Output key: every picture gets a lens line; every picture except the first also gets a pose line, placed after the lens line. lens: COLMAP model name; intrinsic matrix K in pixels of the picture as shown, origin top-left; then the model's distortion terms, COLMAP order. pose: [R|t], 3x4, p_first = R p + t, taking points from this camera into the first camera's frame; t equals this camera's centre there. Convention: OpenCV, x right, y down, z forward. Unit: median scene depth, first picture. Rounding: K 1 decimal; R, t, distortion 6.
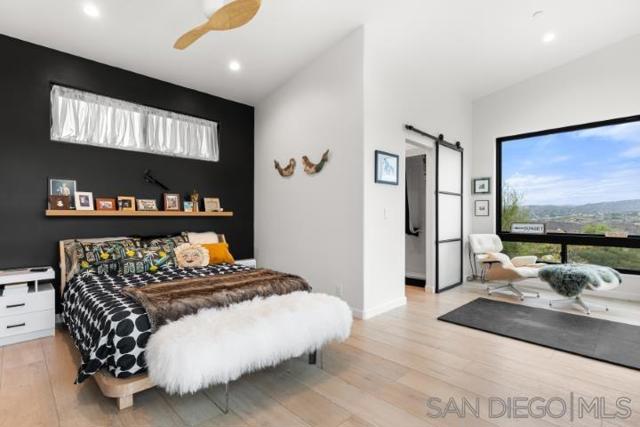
lens RADIAL K [[306.9, 0, 319.8], [0, 306.9, 215.2], [0, 0, 1]] dist [0.010071, -0.001364]
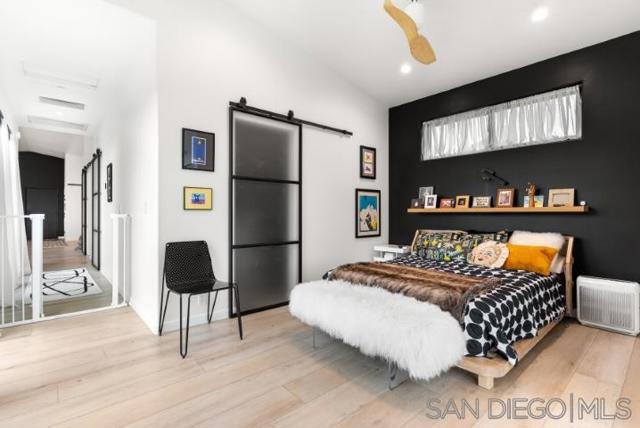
lens RADIAL K [[306.9, 0, 321.5], [0, 306.9, 213.0], [0, 0, 1]] dist [0.010071, -0.001364]
pose [[-0.042224, -0.002139, -0.999106, 0.610019], [0.004044, 0.999989, -0.002312, 0.005574], [0.999100, -0.004138, -0.042215, 0.587531]]
